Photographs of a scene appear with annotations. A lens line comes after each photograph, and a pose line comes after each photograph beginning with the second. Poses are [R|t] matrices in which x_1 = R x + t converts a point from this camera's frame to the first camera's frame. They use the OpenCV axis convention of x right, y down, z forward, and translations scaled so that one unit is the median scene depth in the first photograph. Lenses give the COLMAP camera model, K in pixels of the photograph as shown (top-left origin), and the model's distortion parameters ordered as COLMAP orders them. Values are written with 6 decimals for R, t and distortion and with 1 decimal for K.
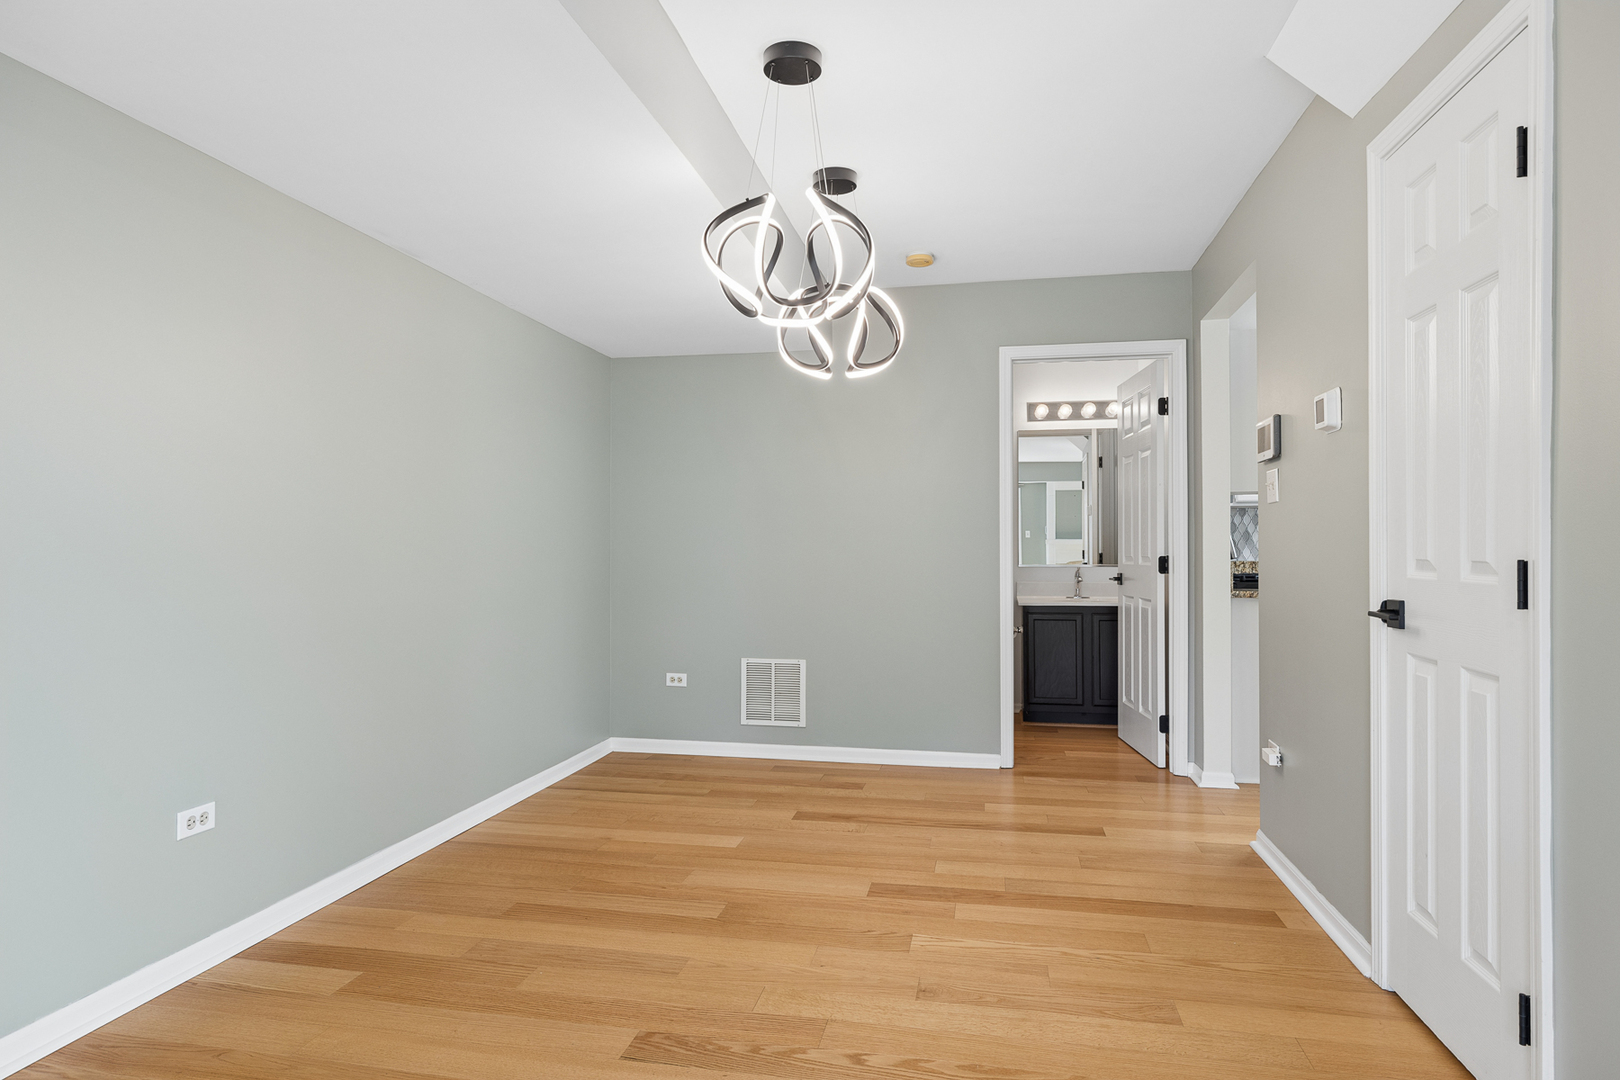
lens RADIAL K [[921.4, 0, 800.9], [0, 921.4, 546.7], [0, 0, 1]] dist [-0.002652, -0.000674]
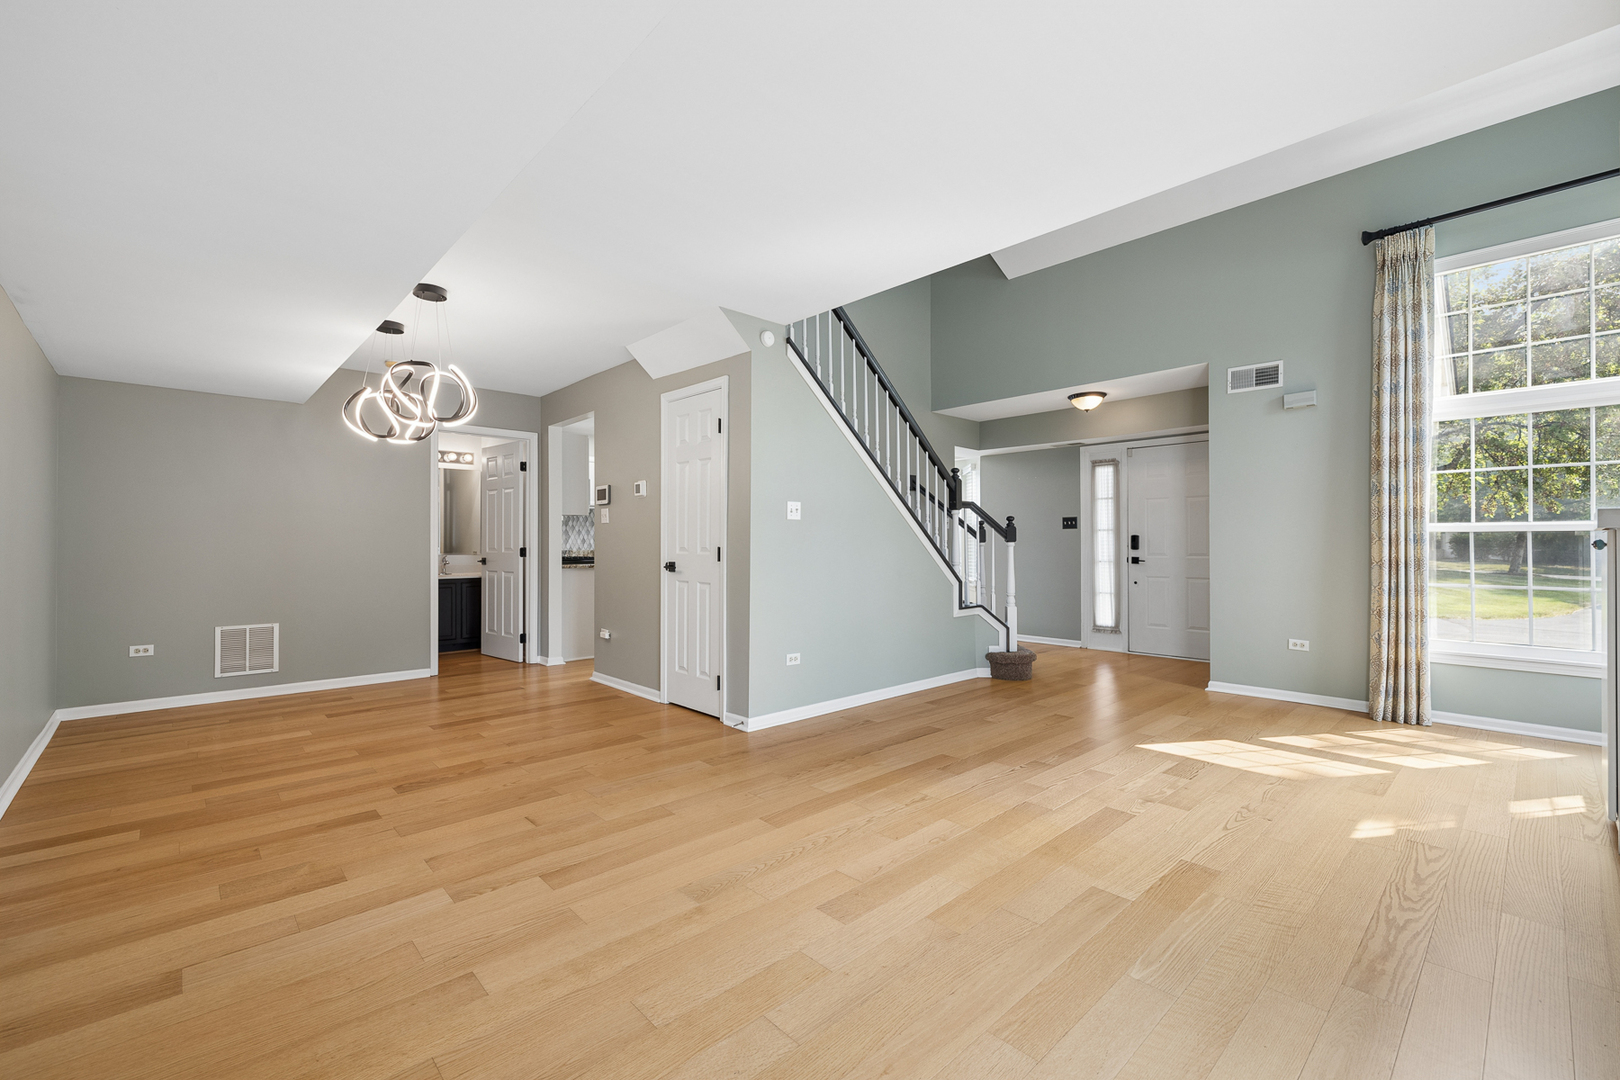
lens RADIAL K [[687.0, 0, 825.4], [0, 687.0, 541.6], [0, 0, 1]] dist [0.001817, -0.001551]
pose [[0.564724, 0.002520, 0.825276, -0.435430], [-0.001824, 0.999997, -0.001806, -0.000046], [-0.825278, -0.000486, 0.564726, -0.302185]]
